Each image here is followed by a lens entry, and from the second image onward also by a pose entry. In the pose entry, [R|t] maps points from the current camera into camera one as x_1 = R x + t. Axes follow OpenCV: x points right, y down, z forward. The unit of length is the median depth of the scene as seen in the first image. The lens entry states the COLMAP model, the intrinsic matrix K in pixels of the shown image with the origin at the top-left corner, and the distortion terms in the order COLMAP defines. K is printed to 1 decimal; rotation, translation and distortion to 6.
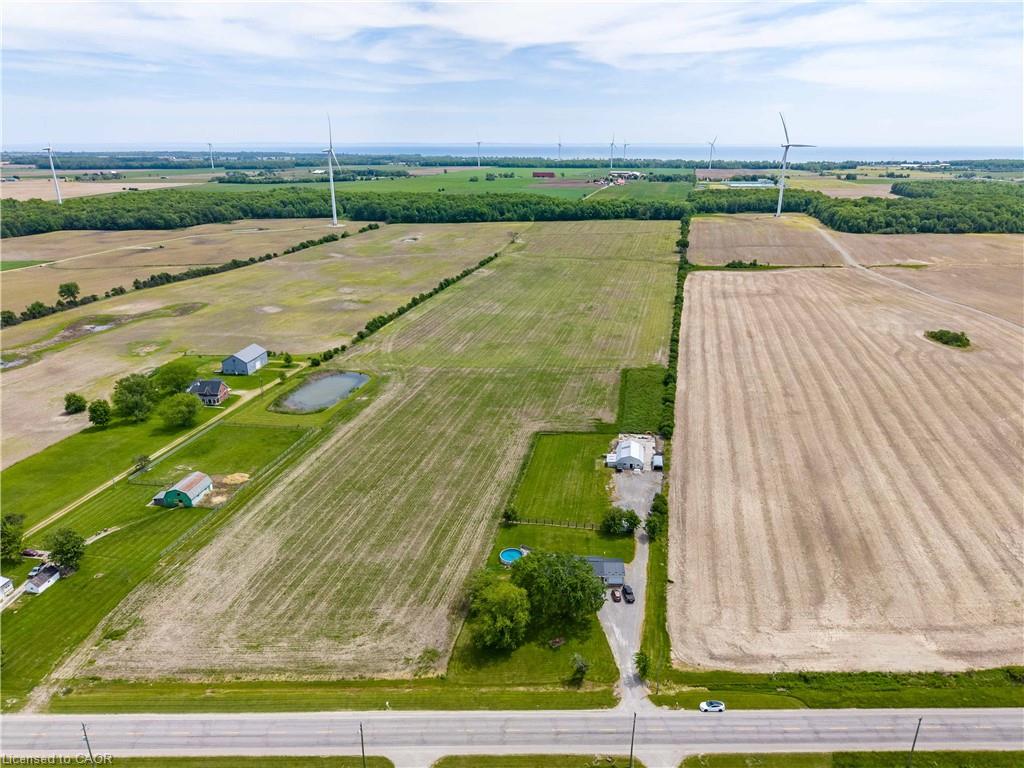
lens RADIAL K [[686.0, 0, 512.9], [0, 686.0, 386.4], [0, 0, 1]] dist [0.017028, -0.015856]
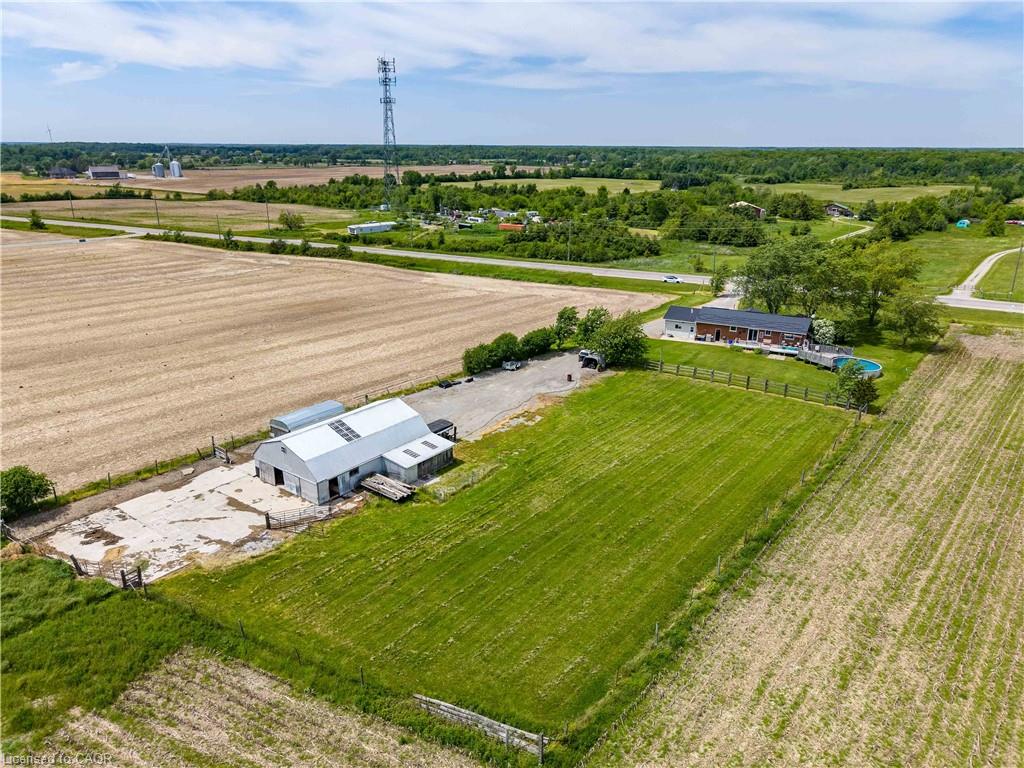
lens RADIAL K [[686.0, 0, 512.9], [0, 686.0, 386.4], [0, 0, 1]] dist [0.017028, -0.015856]
pose [[-0.889182, -0.153740, 0.430953, 0.002010], [0.149768, 0.792183, 0.591621, -0.073475], [-0.432349, 0.590601, -0.681369, 1.268362]]
